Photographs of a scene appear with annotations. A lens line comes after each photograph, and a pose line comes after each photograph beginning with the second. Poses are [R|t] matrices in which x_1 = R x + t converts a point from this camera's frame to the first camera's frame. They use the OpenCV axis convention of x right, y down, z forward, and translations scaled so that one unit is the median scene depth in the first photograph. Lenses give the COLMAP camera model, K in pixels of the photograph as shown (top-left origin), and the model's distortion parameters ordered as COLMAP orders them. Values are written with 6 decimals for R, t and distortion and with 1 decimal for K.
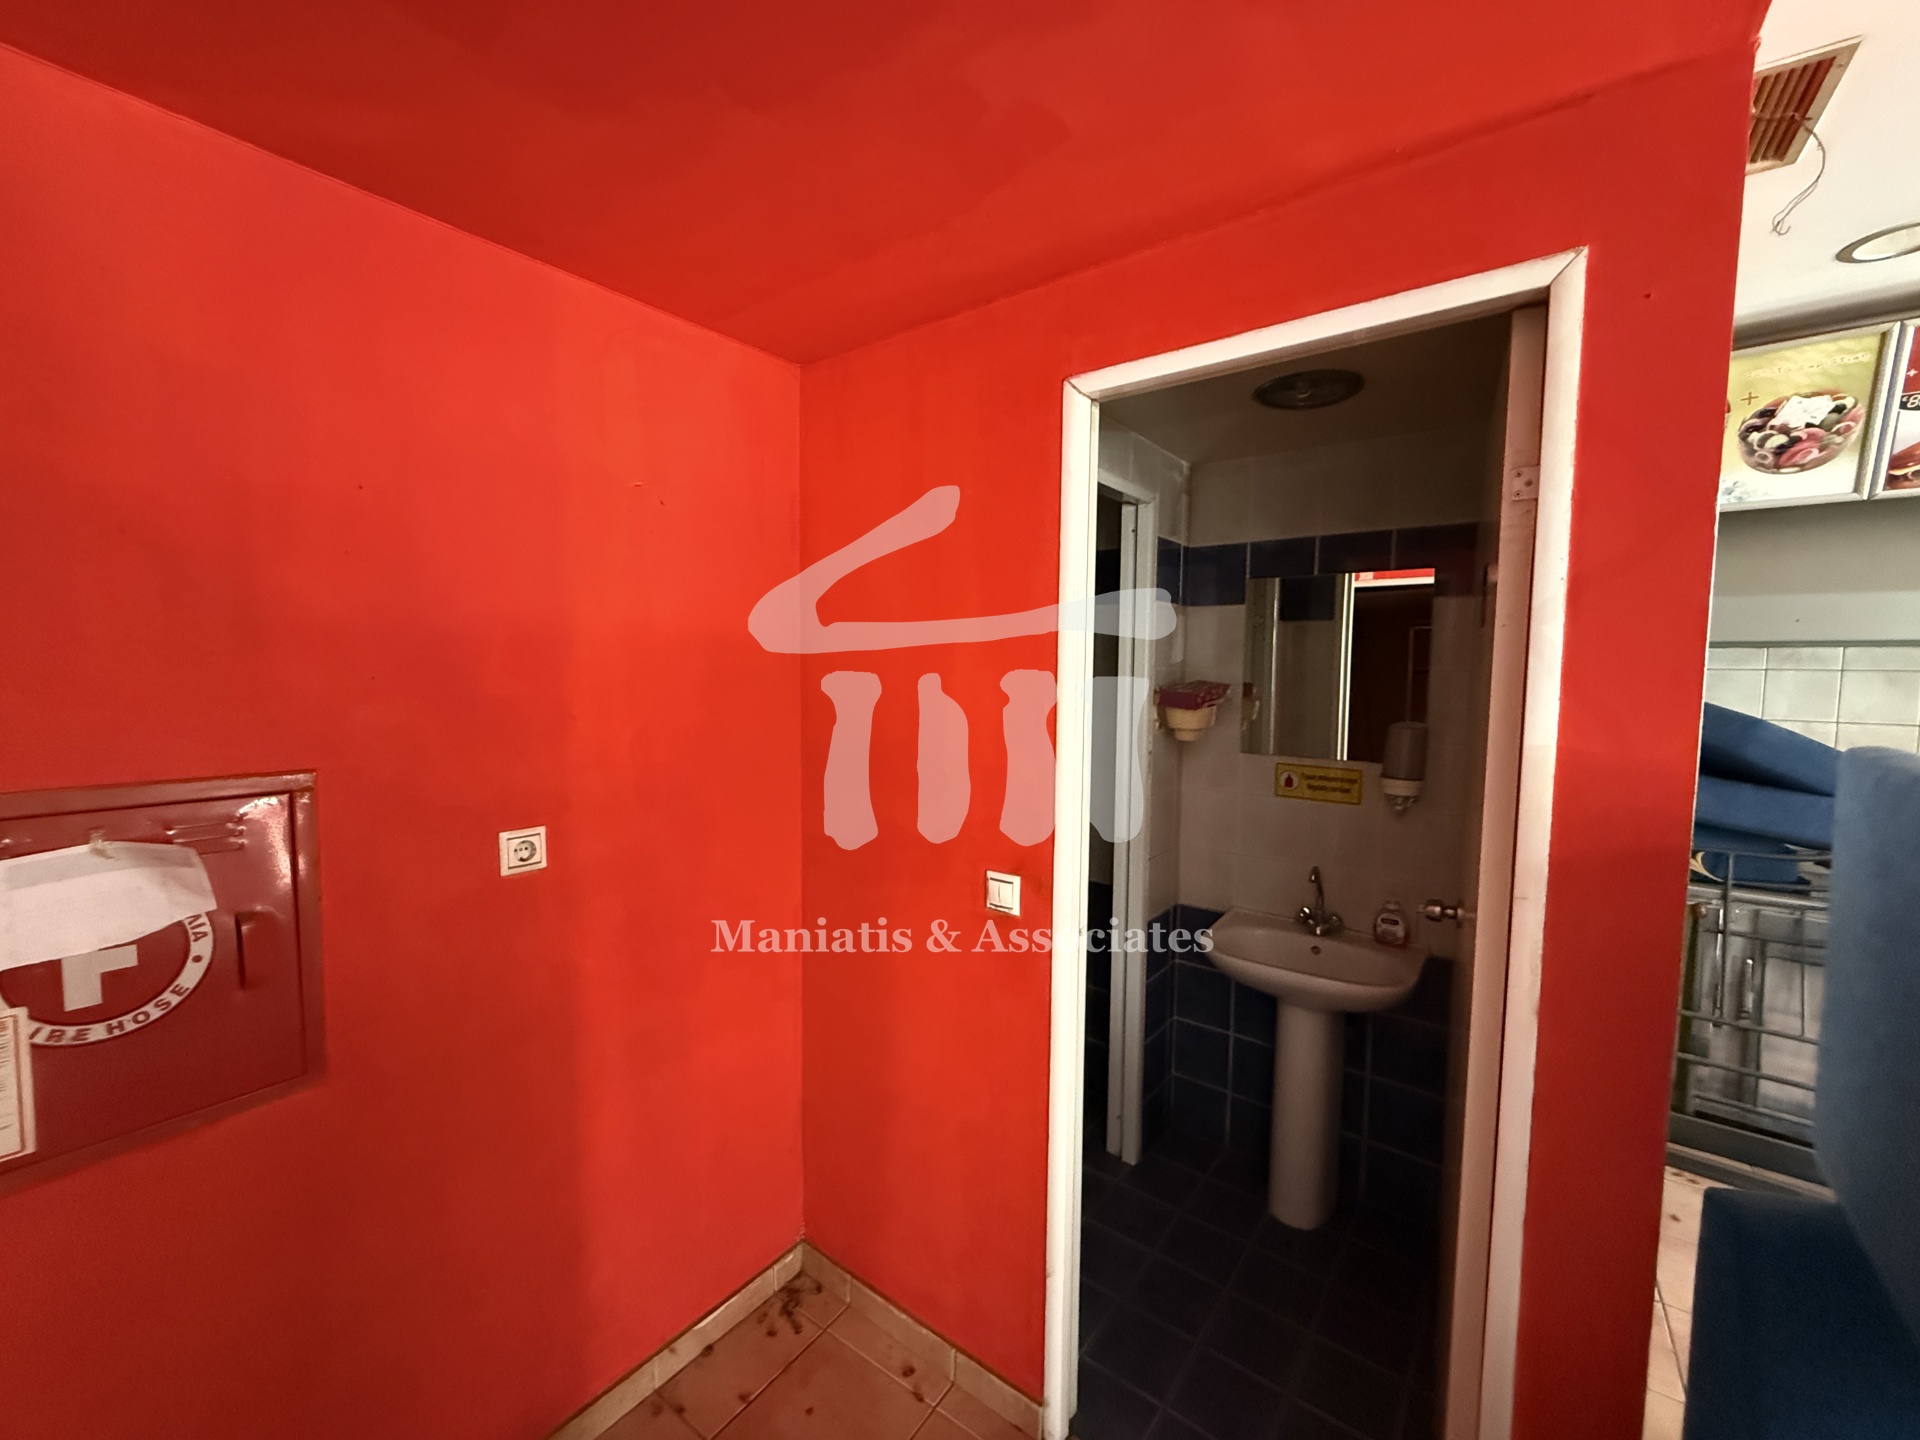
lens RADIAL K [[761.2, 0, 957.5], [0, 761.2, 716.2], [0, 0, 1]] dist [0.000732, 0.000070]
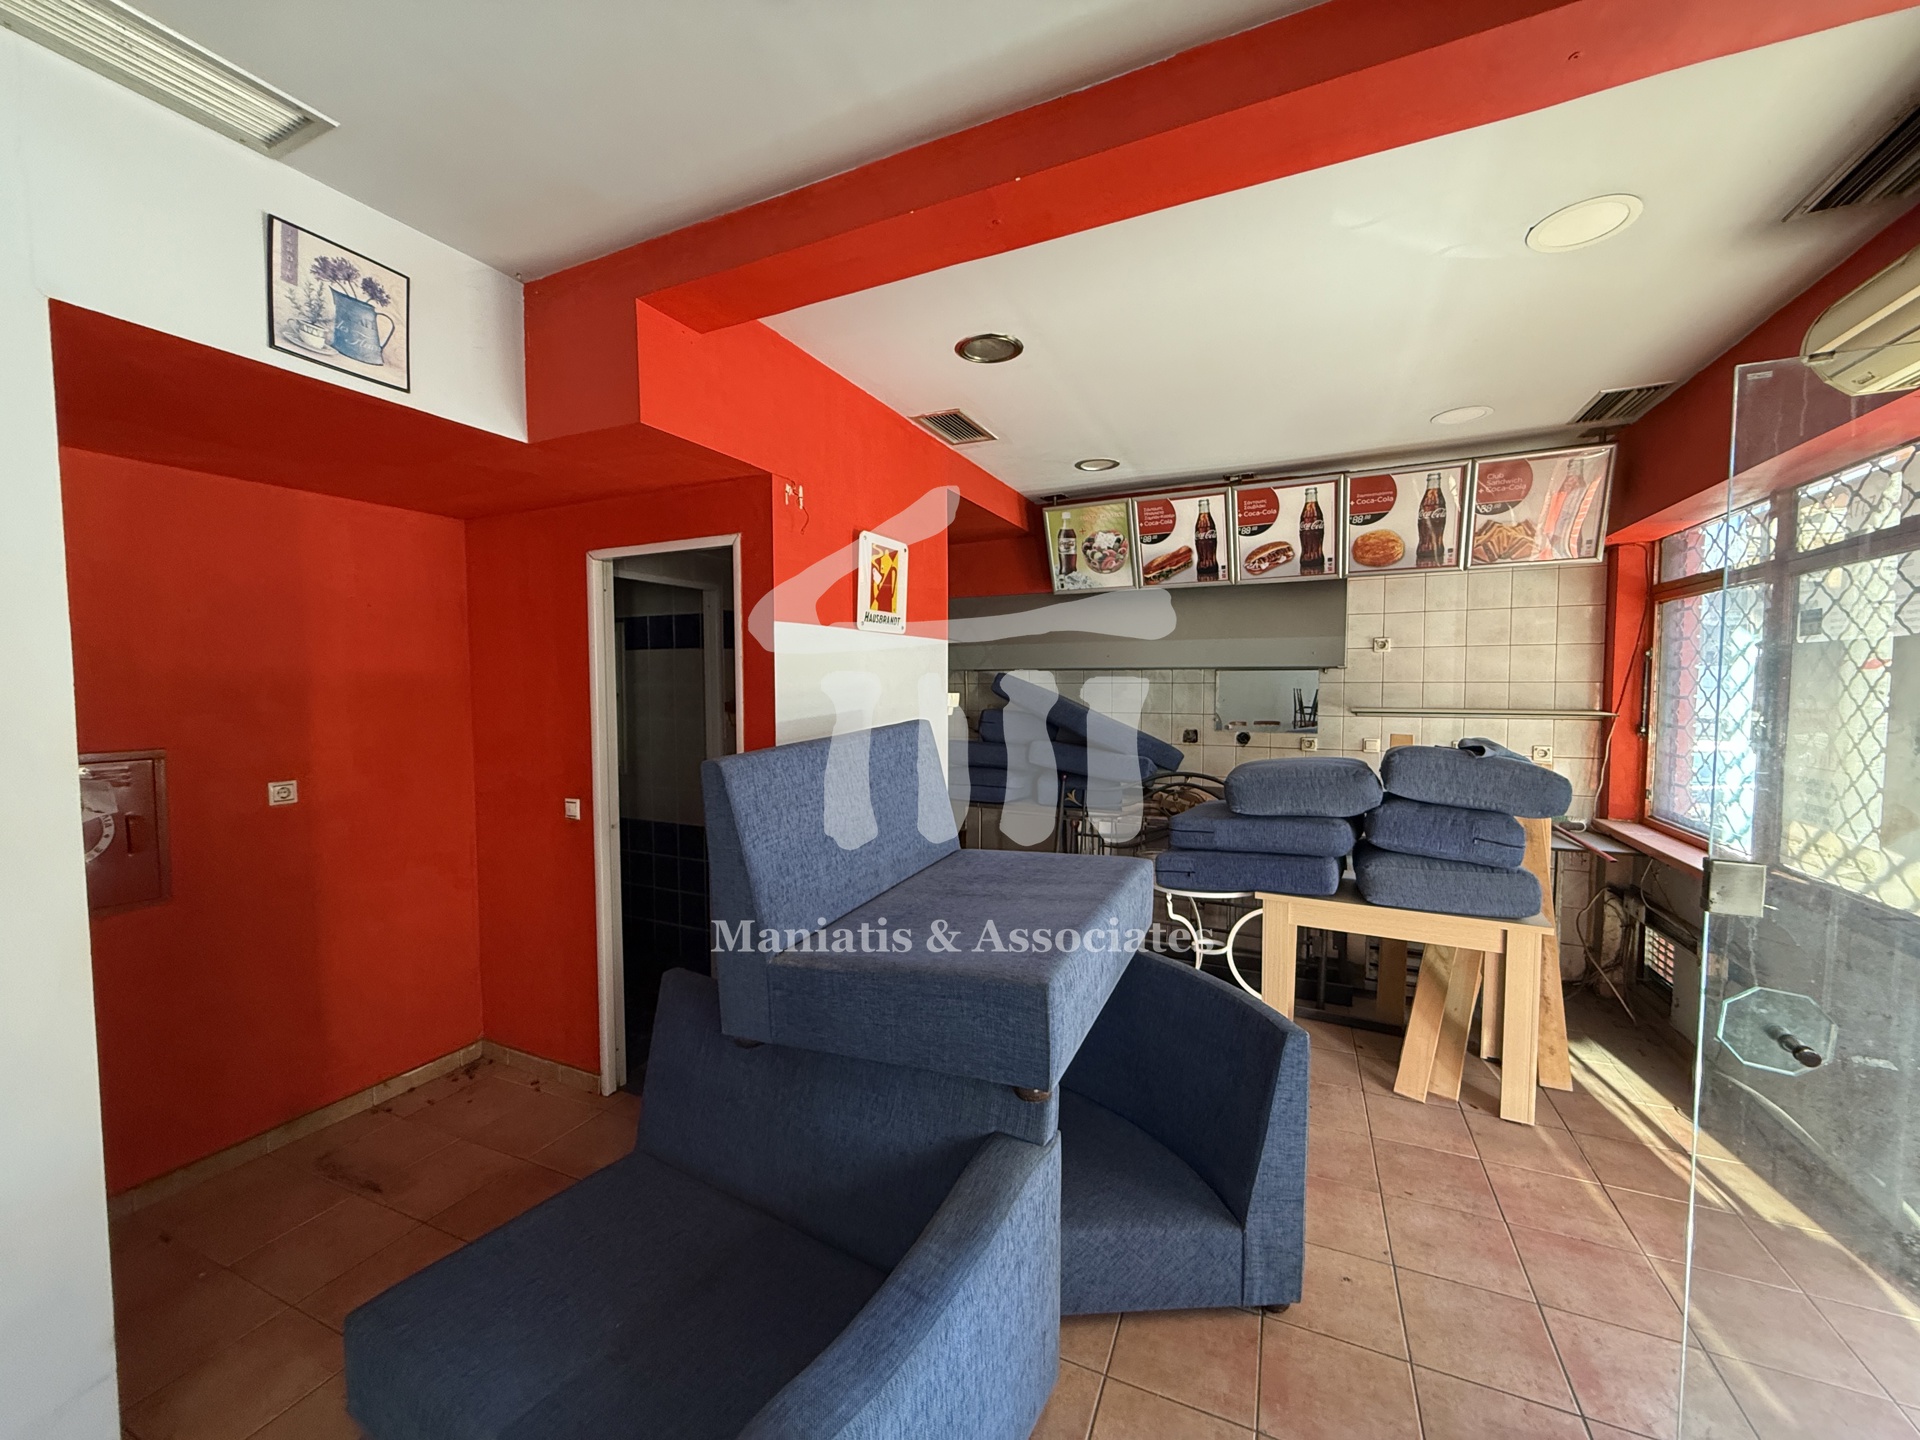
lens RADIAL K [[761.7, 0, 954.3], [0, 761.7, 719.6], [0, 0, 1]] dist [-0.001421, 0.000084]
pose [[0.978416, -0.023914, 0.205256, 0.545820], [0.027238, 0.999539, -0.013388, 0.052011], [-0.204841, 0.018690, 0.978617, -0.961969]]
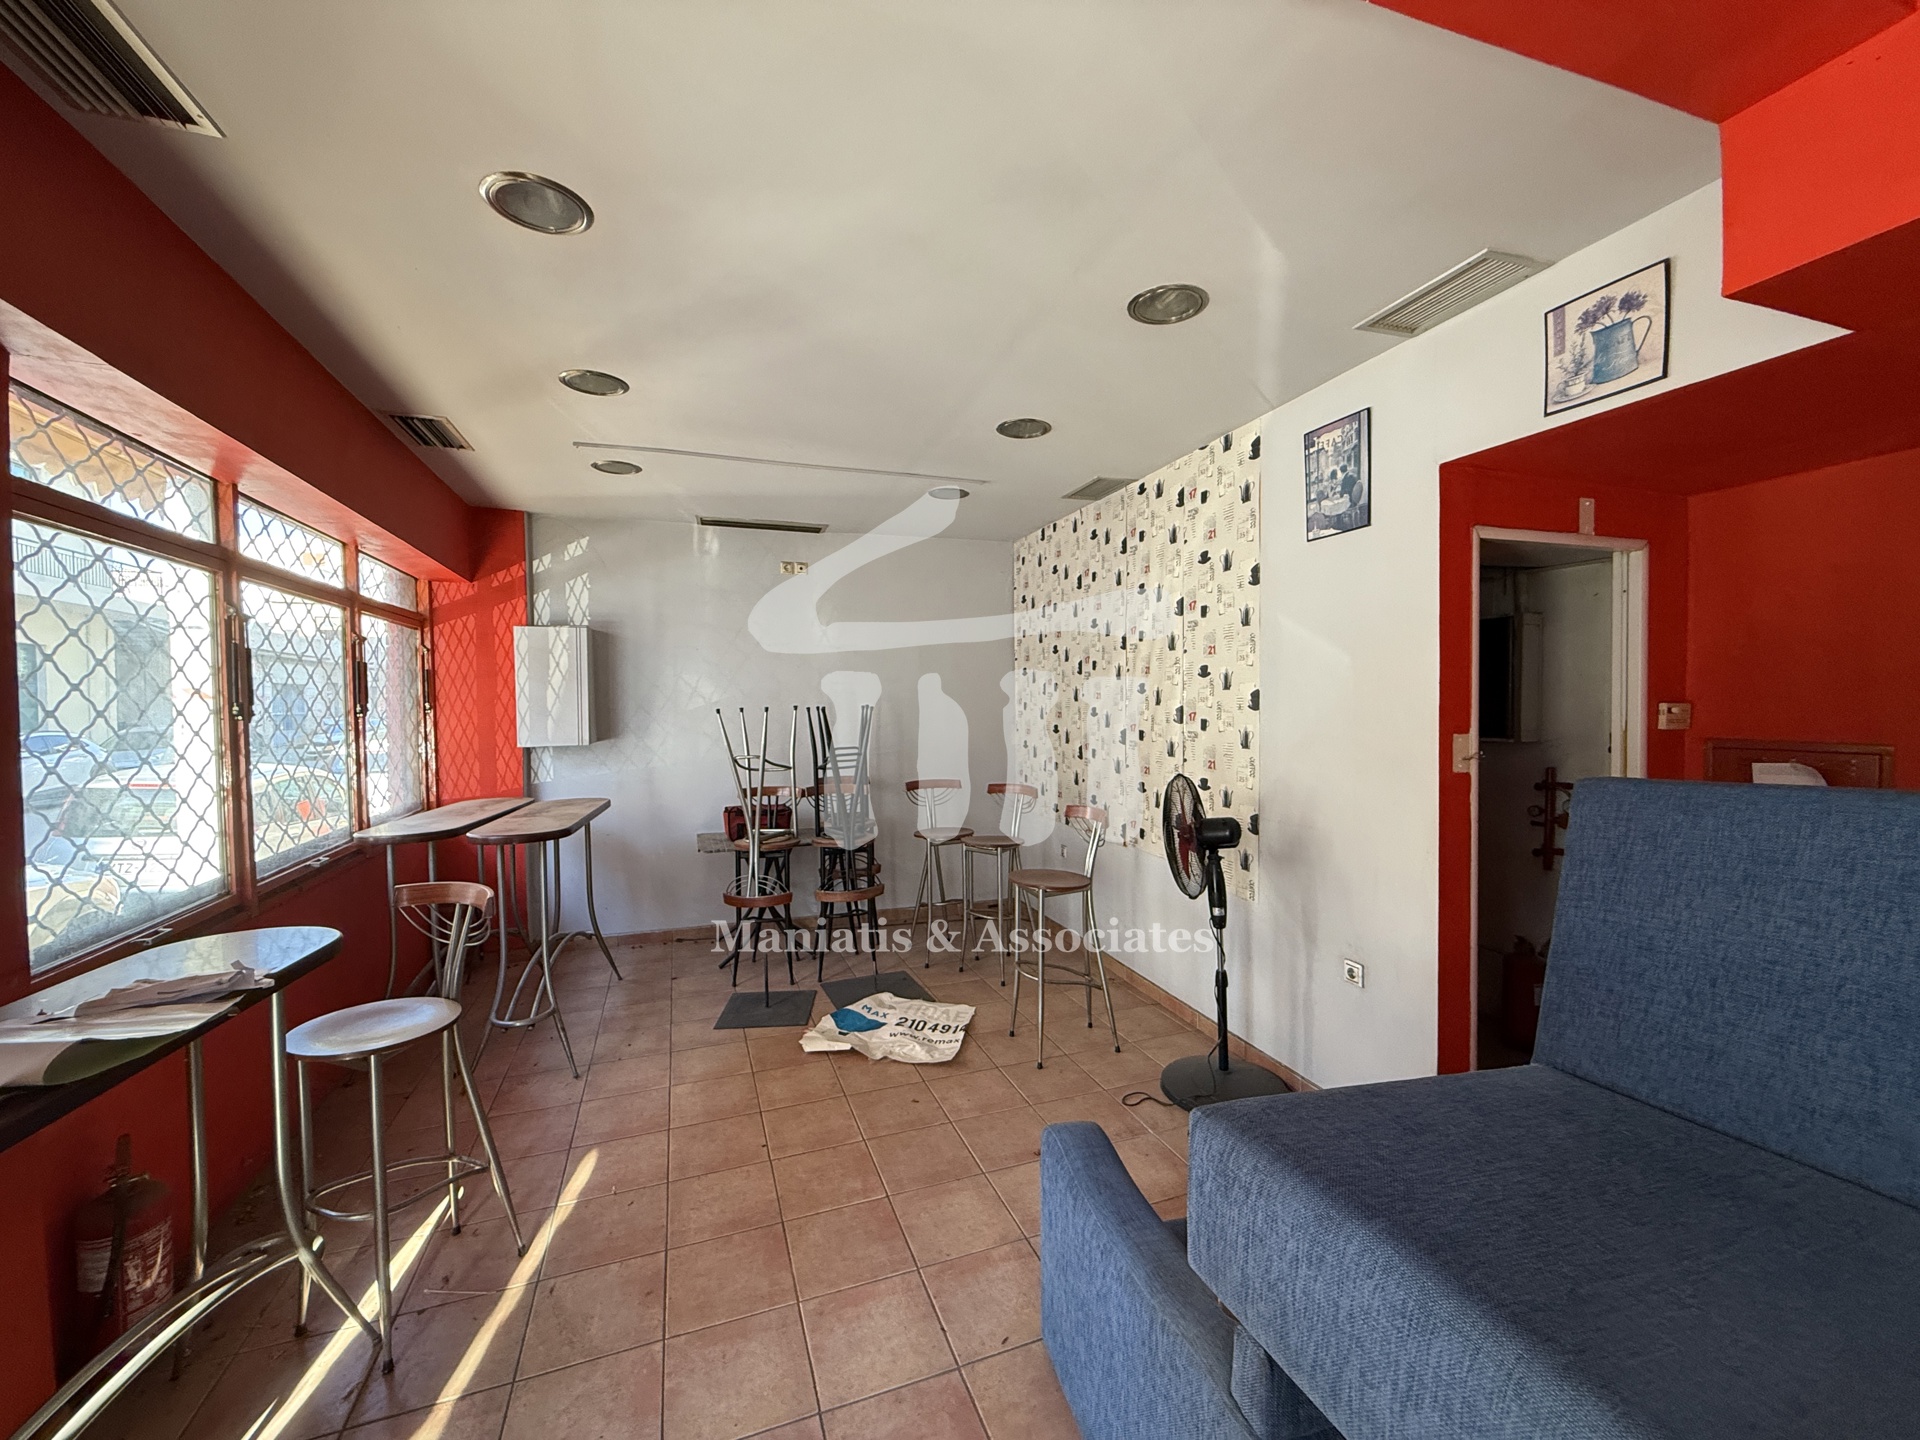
lens RADIAL K [[761.7, 0, 954.3], [0, 761.7, 719.6], [0, 0, 1]] dist [-0.001421, 0.000084]
pose [[-0.564637, 0.014195, -0.825217, 1.445038], [-0.053161, 0.997150, 0.053527, 0.018870], [0.823626, 0.074092, -0.562273, 0.060542]]
